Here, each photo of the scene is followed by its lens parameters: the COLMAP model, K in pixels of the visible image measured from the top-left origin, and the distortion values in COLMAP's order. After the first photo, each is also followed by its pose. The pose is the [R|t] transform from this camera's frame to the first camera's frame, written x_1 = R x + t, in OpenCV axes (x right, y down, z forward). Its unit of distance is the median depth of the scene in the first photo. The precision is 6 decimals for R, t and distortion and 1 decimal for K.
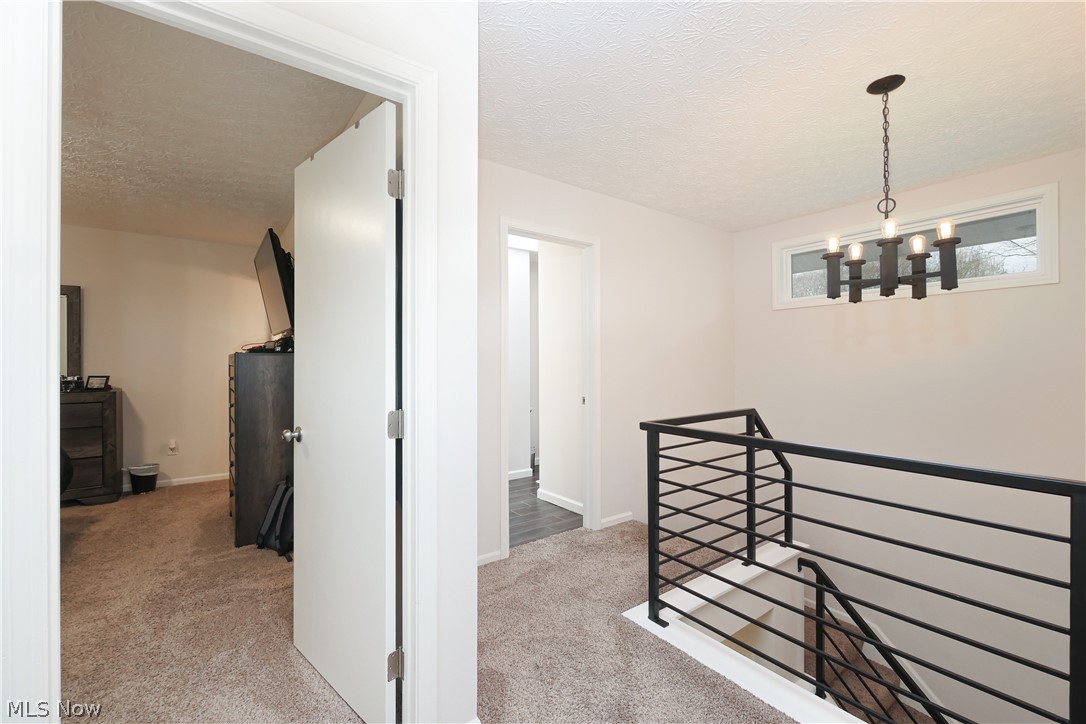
lens RADIAL K [[462.3, 0, 541.7], [0, 462.3, 362.8], [0, 0, 1]] dist [0.001174, -0.000845]
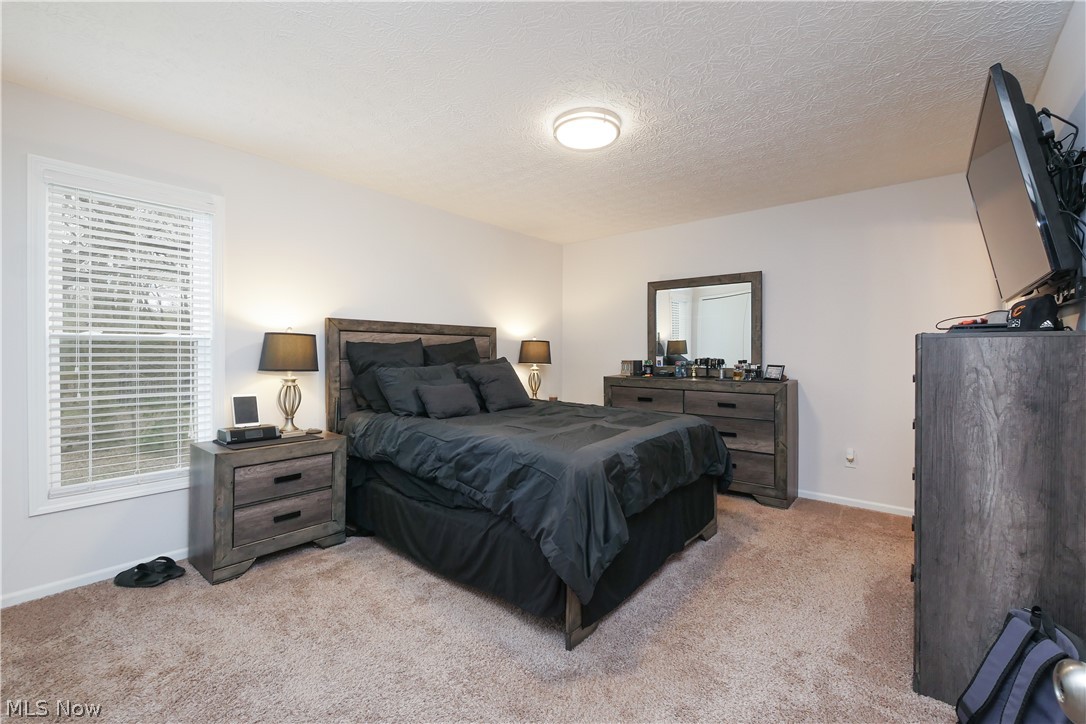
lens RADIAL K [[462.3, 0, 540.5], [0, 462.3, 357.8], [0, 0, 1]] dist [0.001174, -0.000845]
pose [[0.242358, 0.015634, -0.970061, -0.207851], [0.002214, 0.999859, 0.016667, -0.003079], [0.970184, -0.006187, 0.242289, 0.376267]]
